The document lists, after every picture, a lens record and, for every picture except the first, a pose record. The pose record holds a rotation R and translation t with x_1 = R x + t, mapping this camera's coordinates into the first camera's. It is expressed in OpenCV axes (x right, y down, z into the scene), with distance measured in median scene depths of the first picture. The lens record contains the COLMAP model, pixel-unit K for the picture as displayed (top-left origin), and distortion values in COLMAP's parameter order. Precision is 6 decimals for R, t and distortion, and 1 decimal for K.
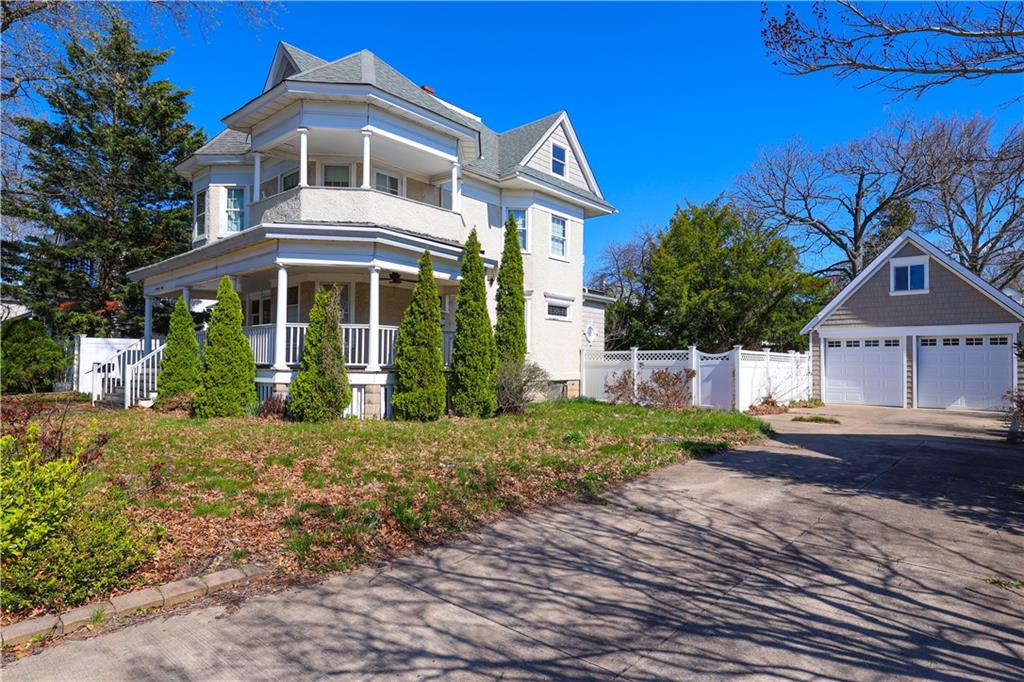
lens RADIAL K [[556.1, 0, 509.2], [0, 556.1, 348.8], [0, 0, 1]] dist [0.004206, -0.000860]
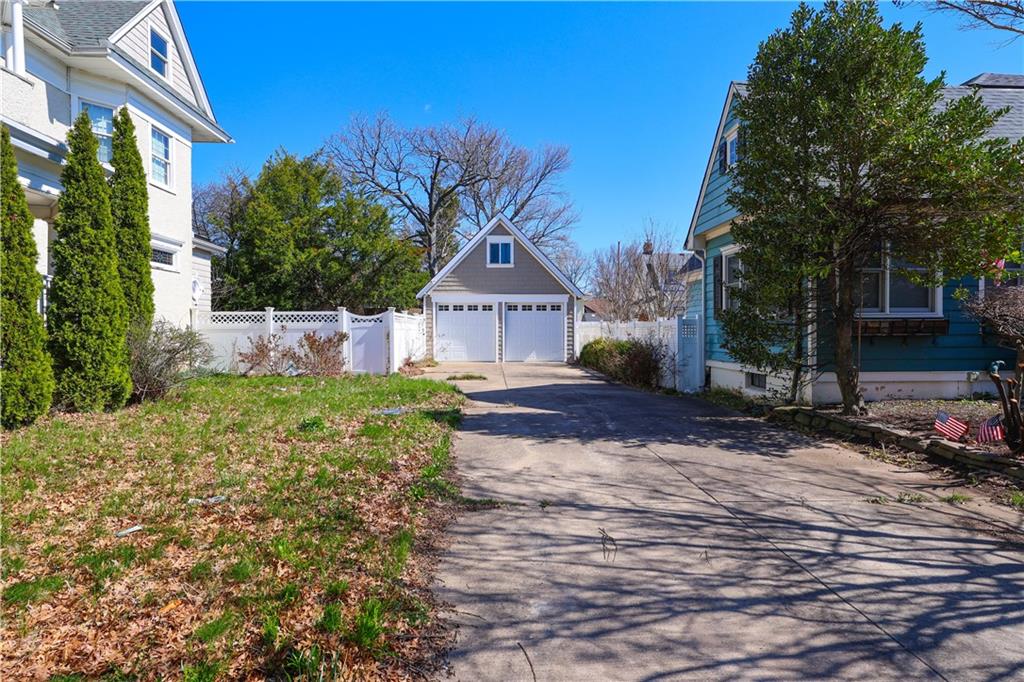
lens RADIAL K [[556.1, 0, 512.8], [0, 556.1, 337.8], [0, 0, 1]] dist [0.004206, -0.000860]
pose [[0.718118, -0.019583, 0.695646, -0.165025], [-0.013137, 0.999044, 0.041685, 0.005733], [-0.695797, -0.039073, 0.717175, 0.208376]]
